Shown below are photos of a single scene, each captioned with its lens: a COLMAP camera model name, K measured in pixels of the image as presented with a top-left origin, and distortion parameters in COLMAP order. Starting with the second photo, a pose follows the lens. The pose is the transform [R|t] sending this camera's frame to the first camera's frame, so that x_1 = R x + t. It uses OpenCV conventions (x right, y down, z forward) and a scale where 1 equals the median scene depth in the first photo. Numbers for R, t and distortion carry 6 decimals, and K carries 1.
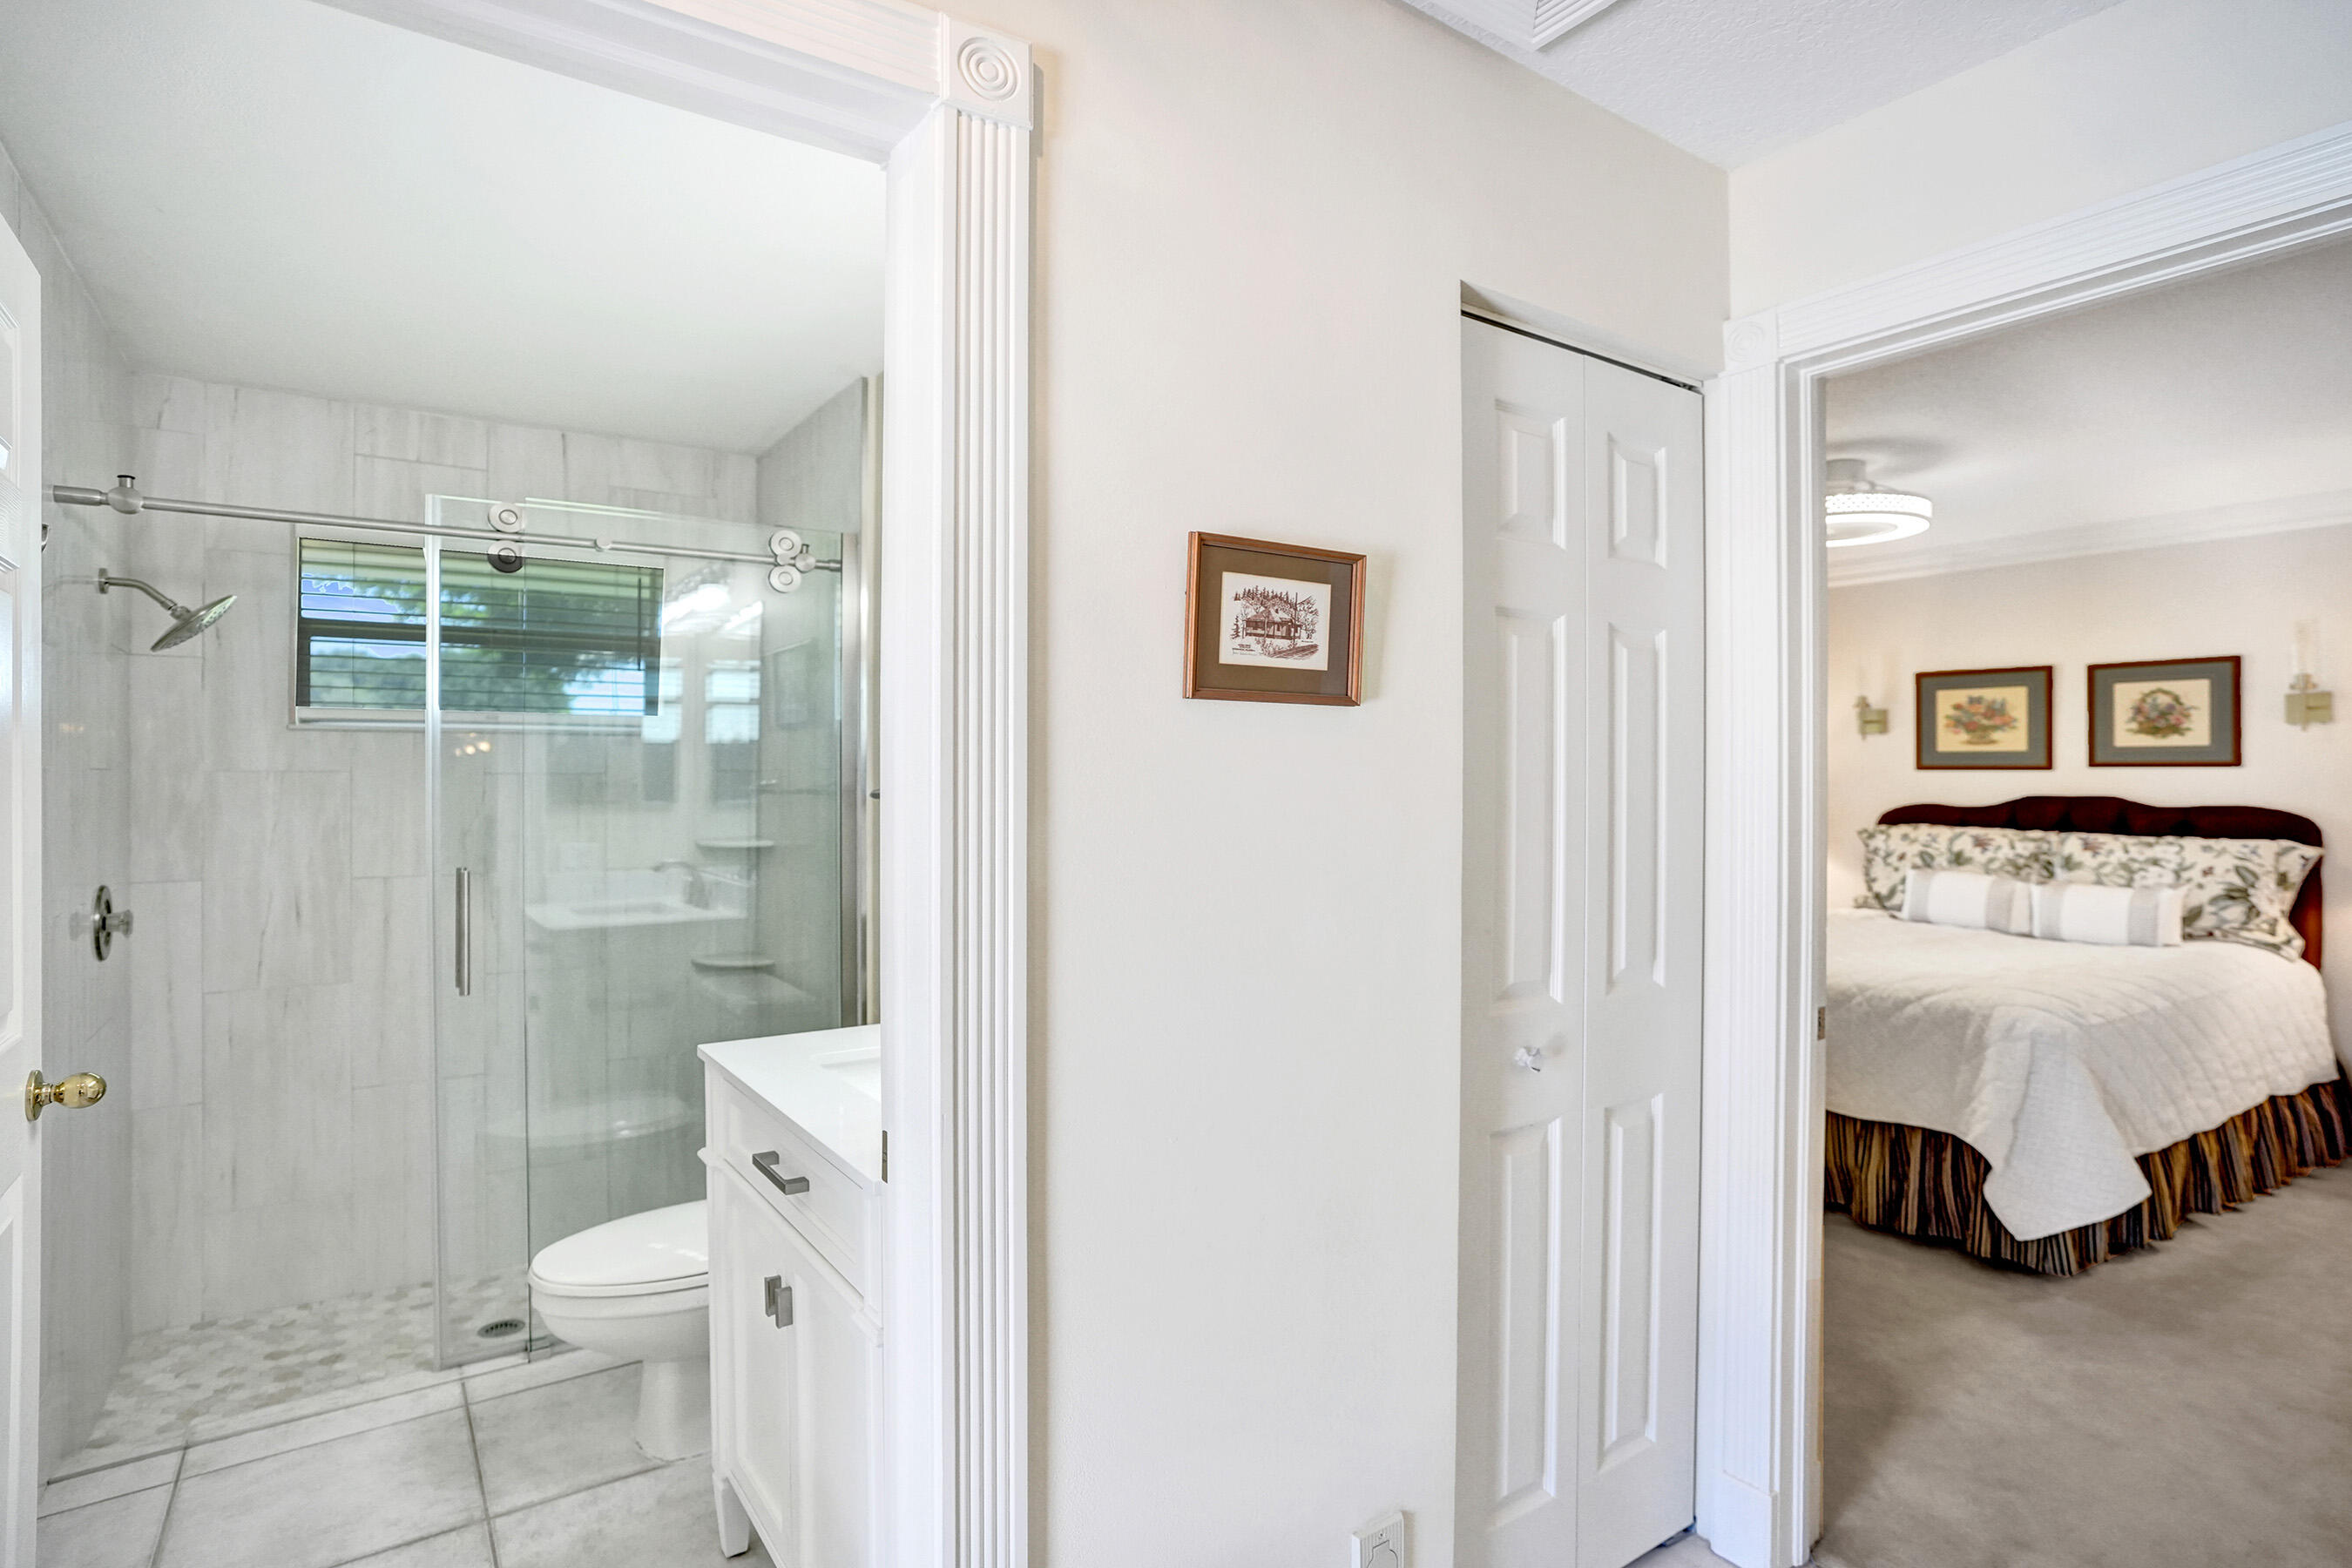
lens RADIAL K [[1104.4, 0, 1301.3], [0, 1104.4, 785.9], [0, 0, 1]] dist [-0.011453, 0.010993]
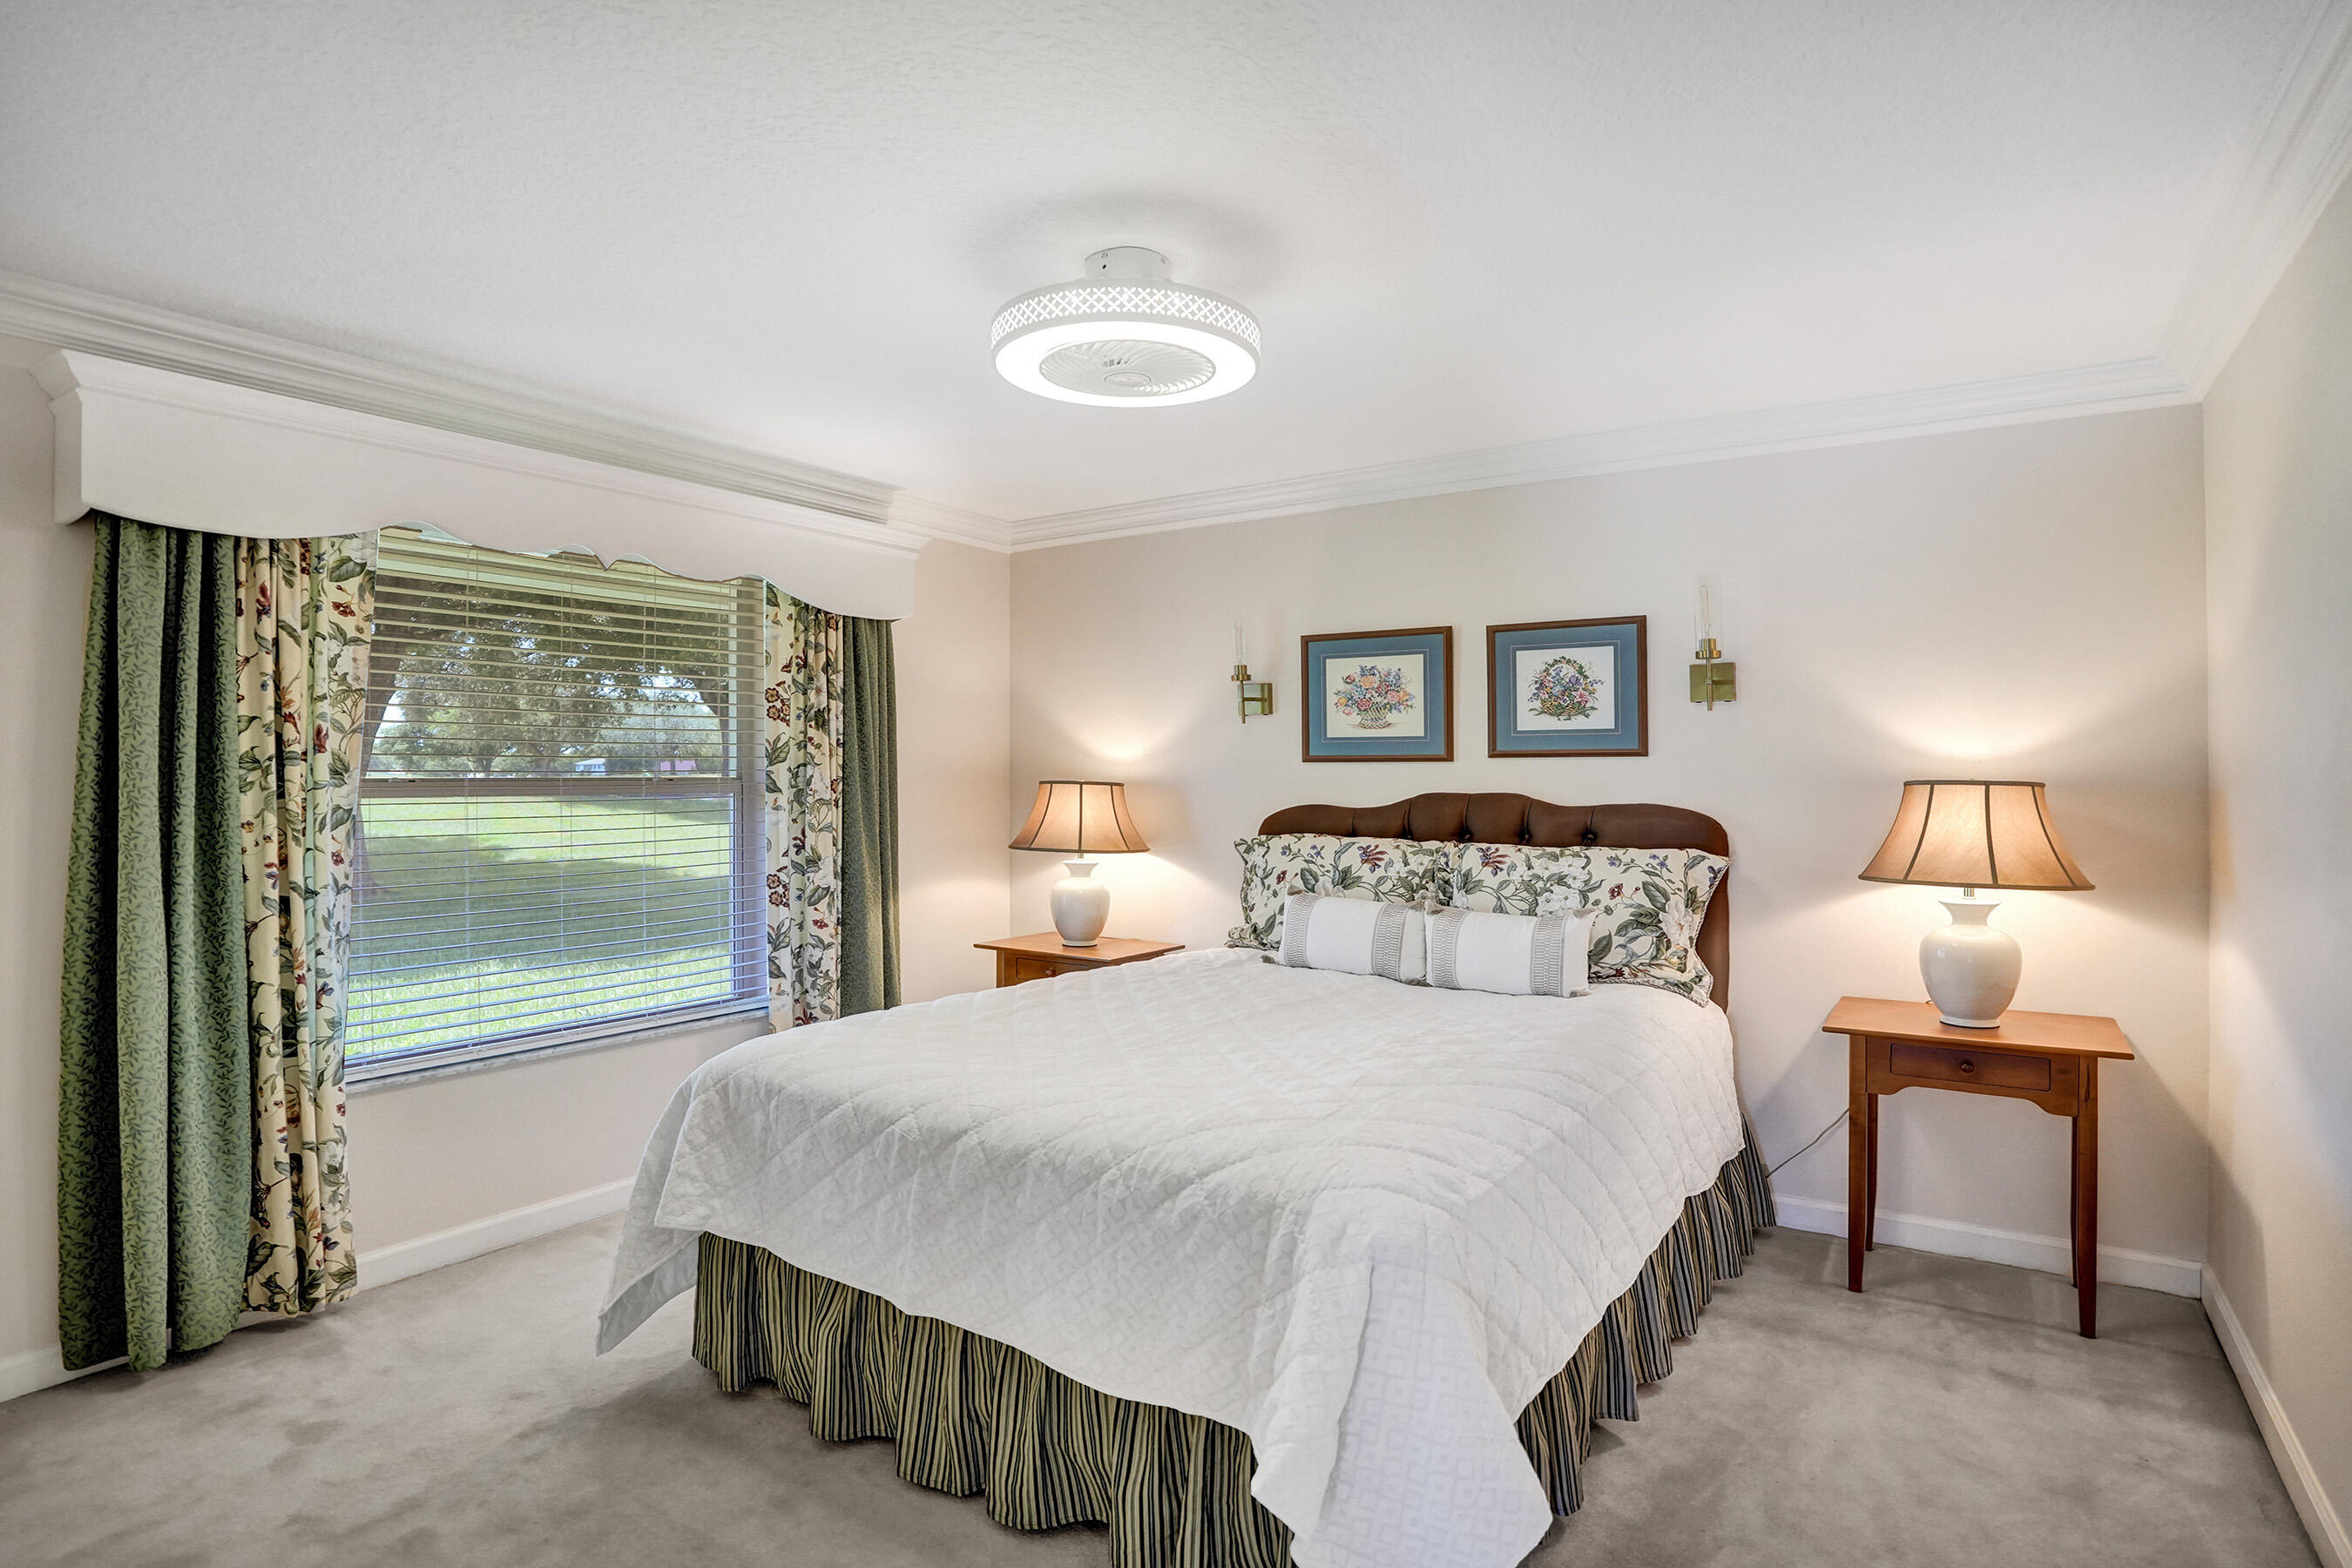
lens RADIAL K [[1230.4, 0, 1169.3], [0, 1230.4, 772.6], [0, 0, 1]] dist [-0.080663, 0.040022]
pose [[0.938745, -0.000903, 0.344611, 0.217258], [0.004382, 0.999947, -0.009316, 0.001140], [-0.344584, 0.010256, 0.938699, 0.282749]]
